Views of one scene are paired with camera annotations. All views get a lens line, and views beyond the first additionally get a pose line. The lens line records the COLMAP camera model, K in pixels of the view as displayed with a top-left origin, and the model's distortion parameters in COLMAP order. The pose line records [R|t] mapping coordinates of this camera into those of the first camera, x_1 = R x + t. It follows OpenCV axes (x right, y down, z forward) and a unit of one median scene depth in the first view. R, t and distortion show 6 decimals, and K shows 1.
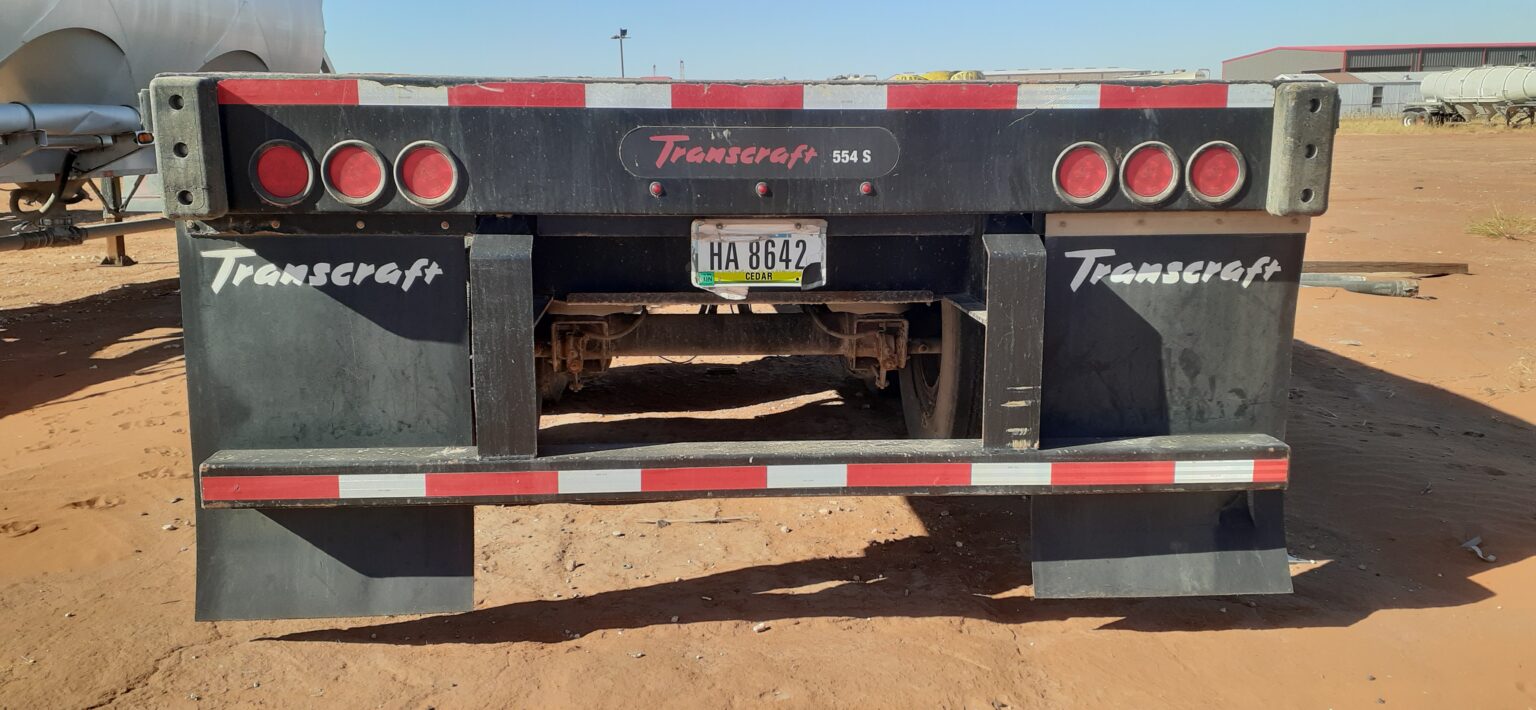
lens RADIAL K [[1213.0, 0, 773.2], [0, 1213.0, 359.6], [0, 0, 1]] dist [0.187936, -0.430004]
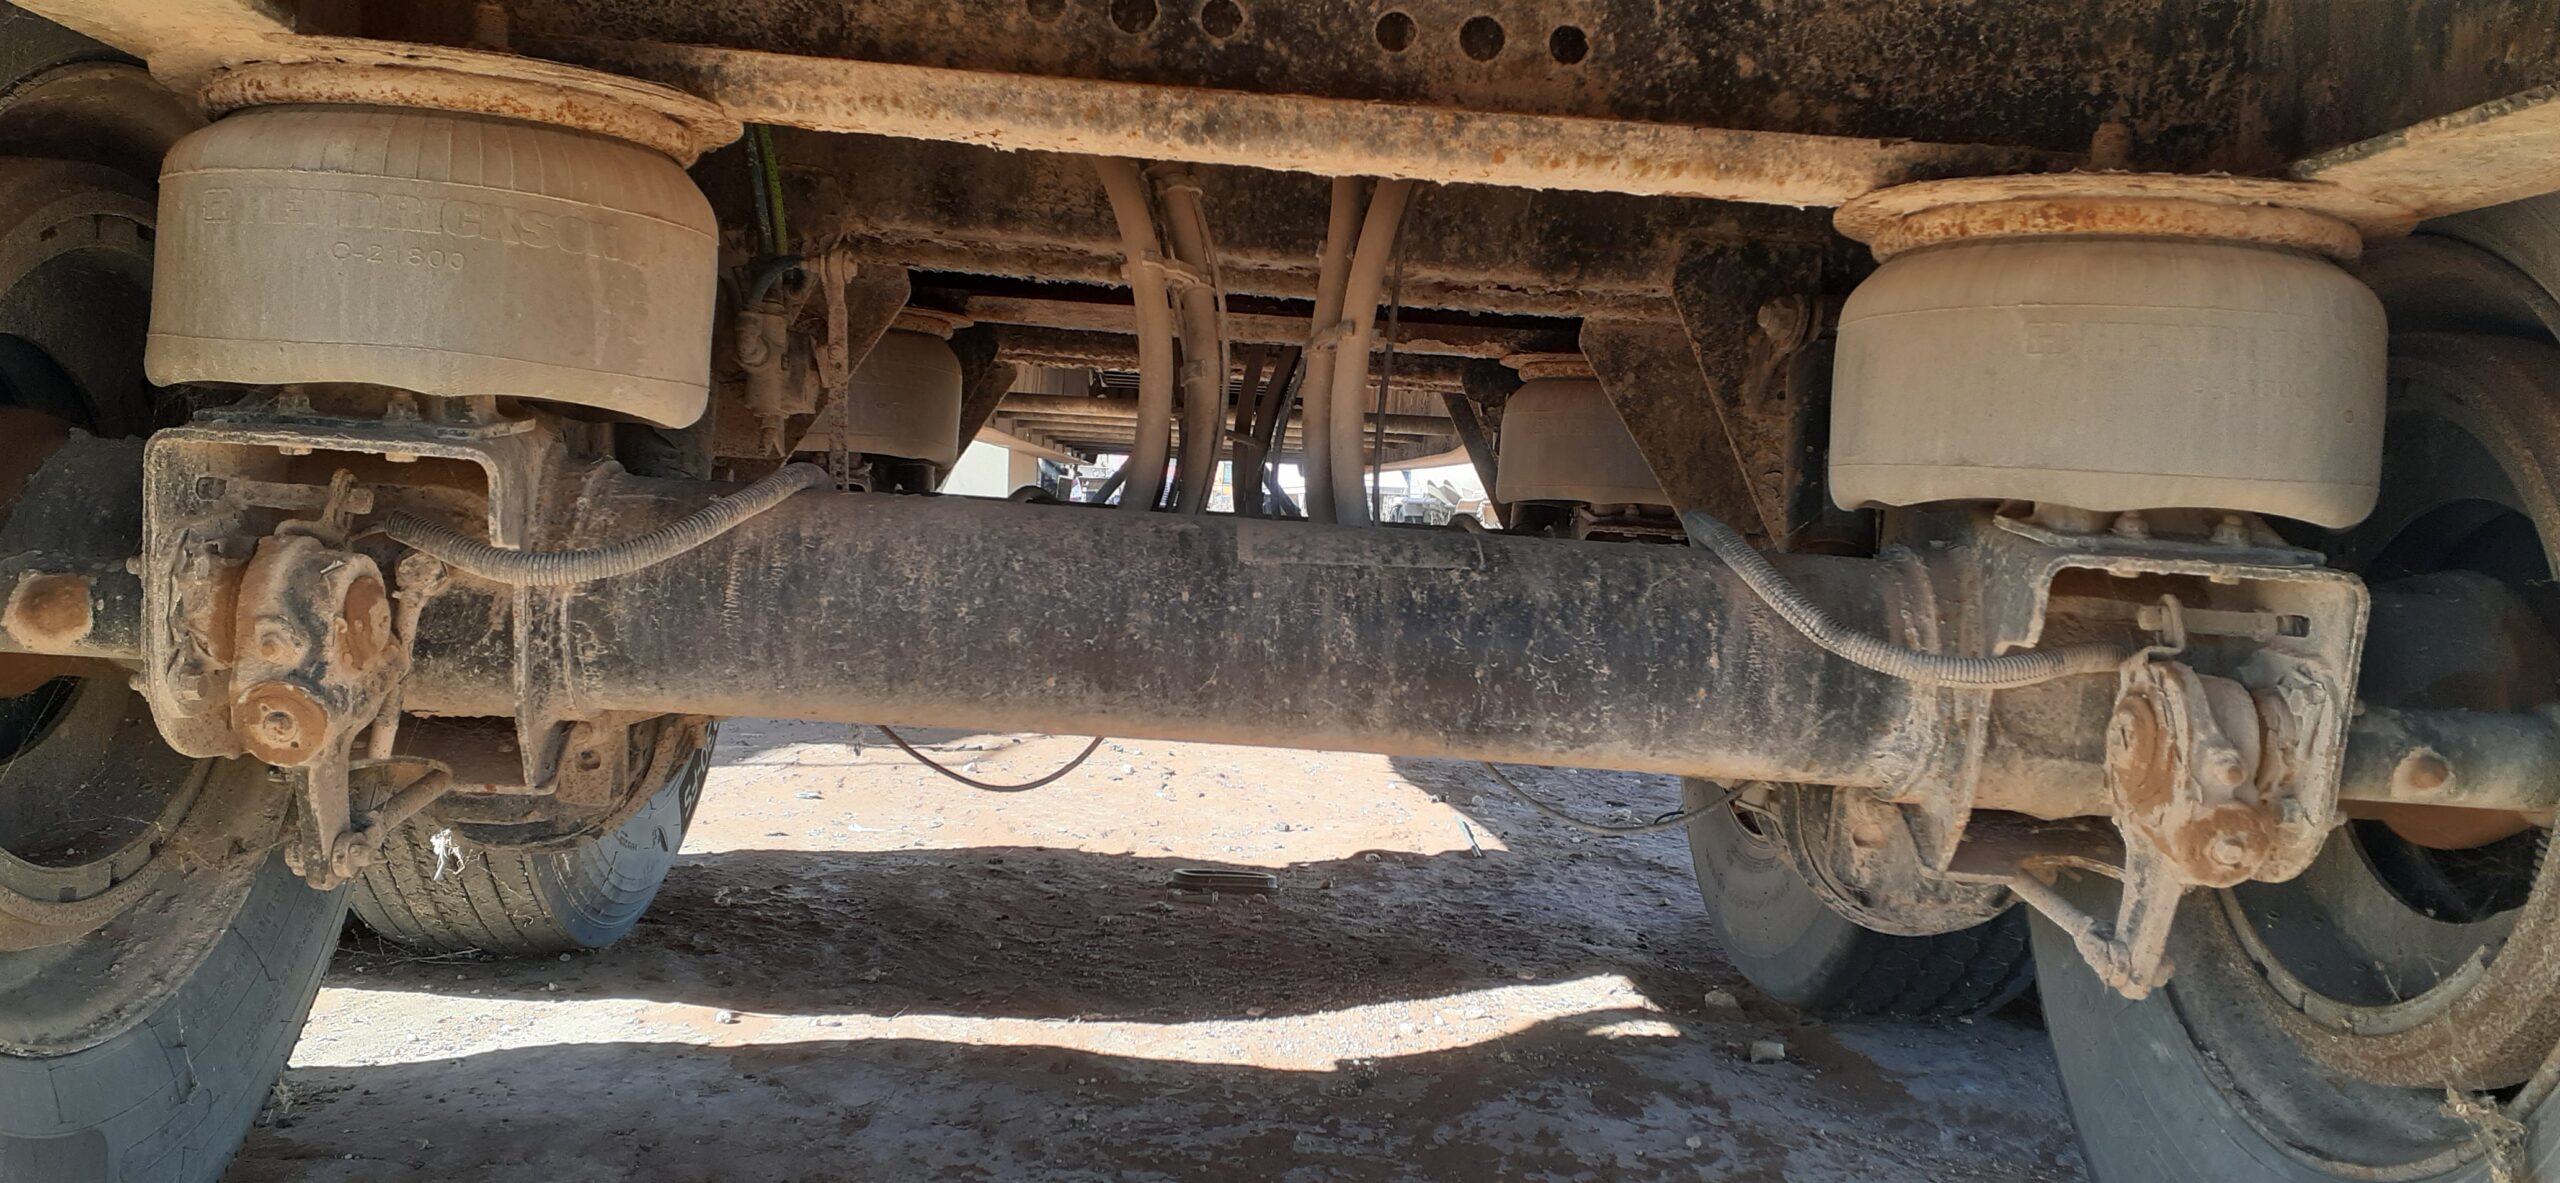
lens RADIAL K [[1995.1, 0, 1264.9], [0, 1995.1, 575.4], [0, 0, 1]] dist [0.049791, -0.056559]
pose [[0.997208, 0.064316, -0.037931, -0.022747], [-0.069614, 0.984538, -0.160747, 0.017980], [0.027006, 0.162939, 0.986266, 0.672000]]
